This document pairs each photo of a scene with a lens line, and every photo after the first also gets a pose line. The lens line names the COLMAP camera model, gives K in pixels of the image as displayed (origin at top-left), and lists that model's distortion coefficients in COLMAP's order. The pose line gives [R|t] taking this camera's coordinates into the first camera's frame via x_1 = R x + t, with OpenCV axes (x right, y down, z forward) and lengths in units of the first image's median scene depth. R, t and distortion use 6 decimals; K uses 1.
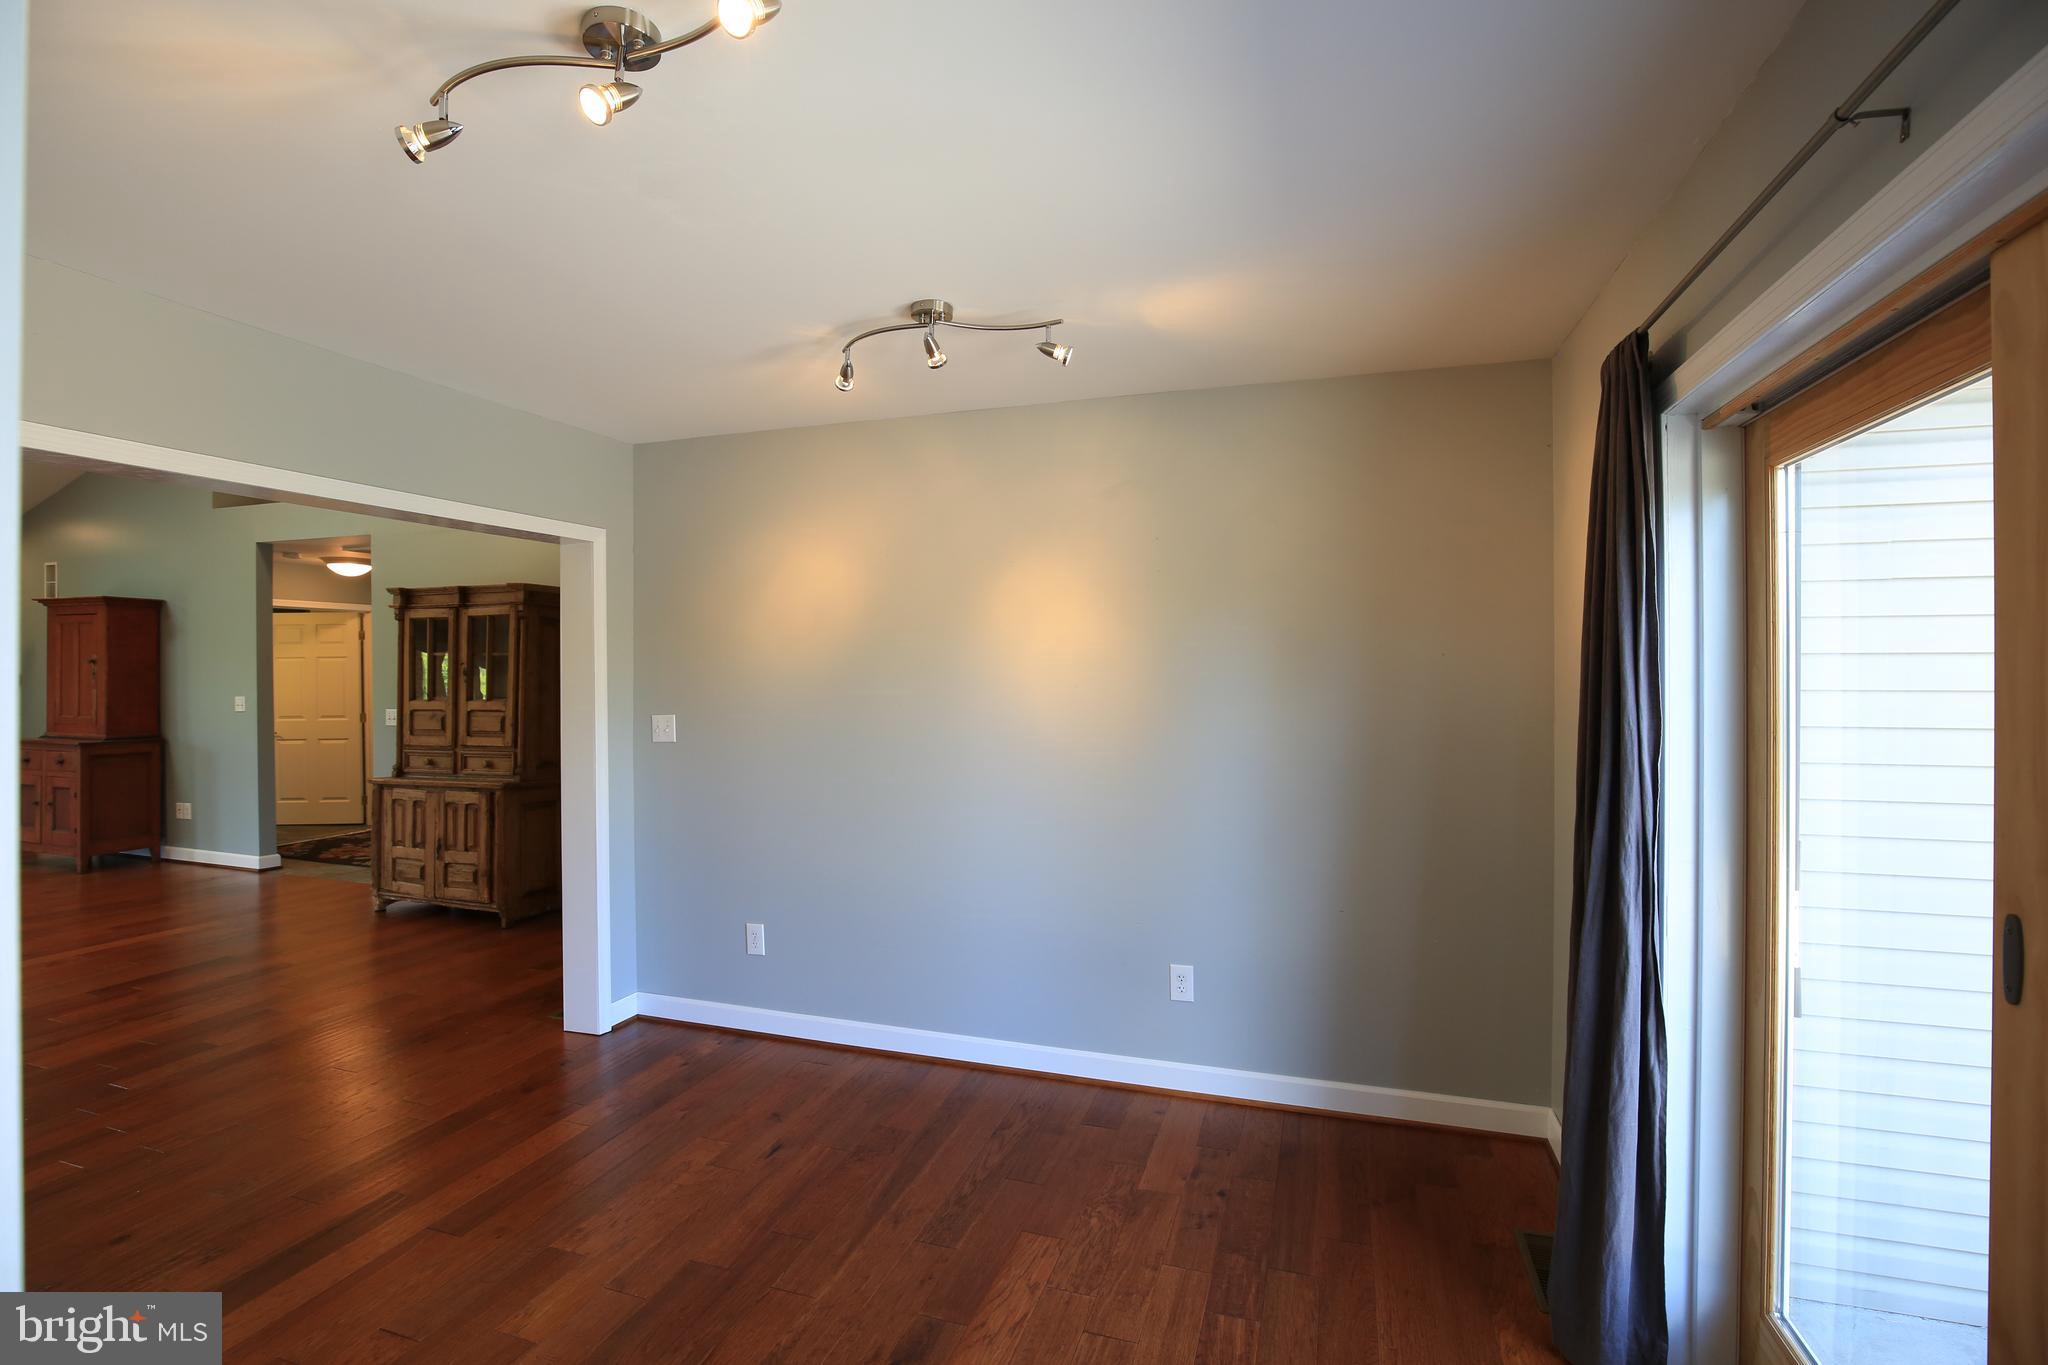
lens RADIAL K [[933.6, 0, 1021.6], [0, 933.6, 675.6], [0, 0, 1]] dist [-0.034797, 0.004739]
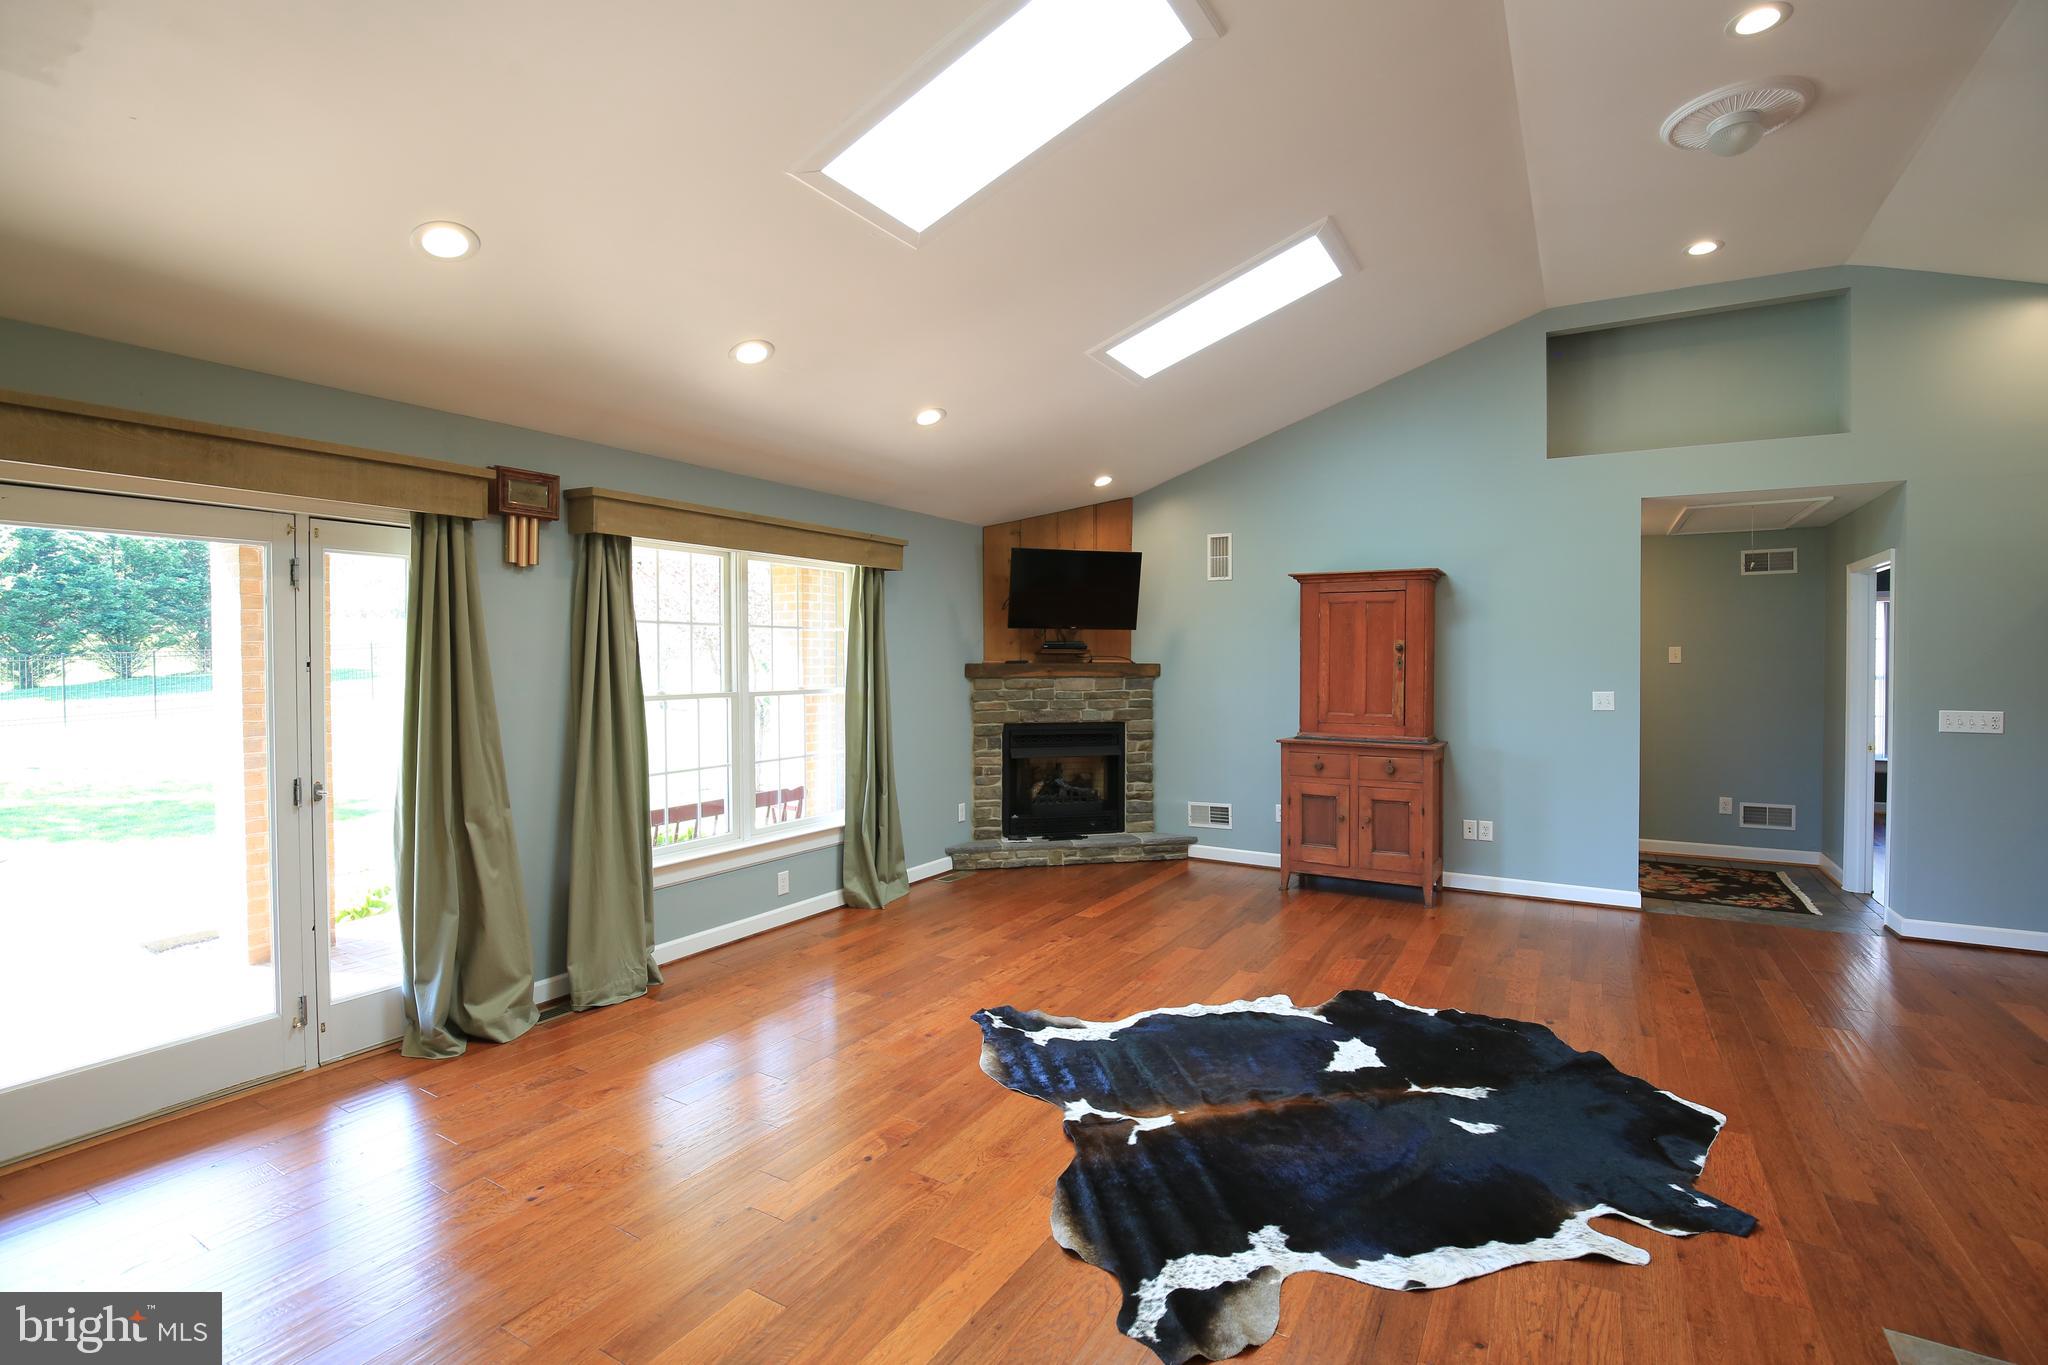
lens RADIAL K [[933.6, 0, 1022.6], [0, 933.6, 669.7], [0, 0, 1]] dist [-0.034797, 0.004739]
pose [[0.977101, 0.001892, -0.212768, -2.708021], [-0.001418, 0.999996, 0.002384, 0.004827], [0.212772, -0.002027, 0.977100, 0.217936]]
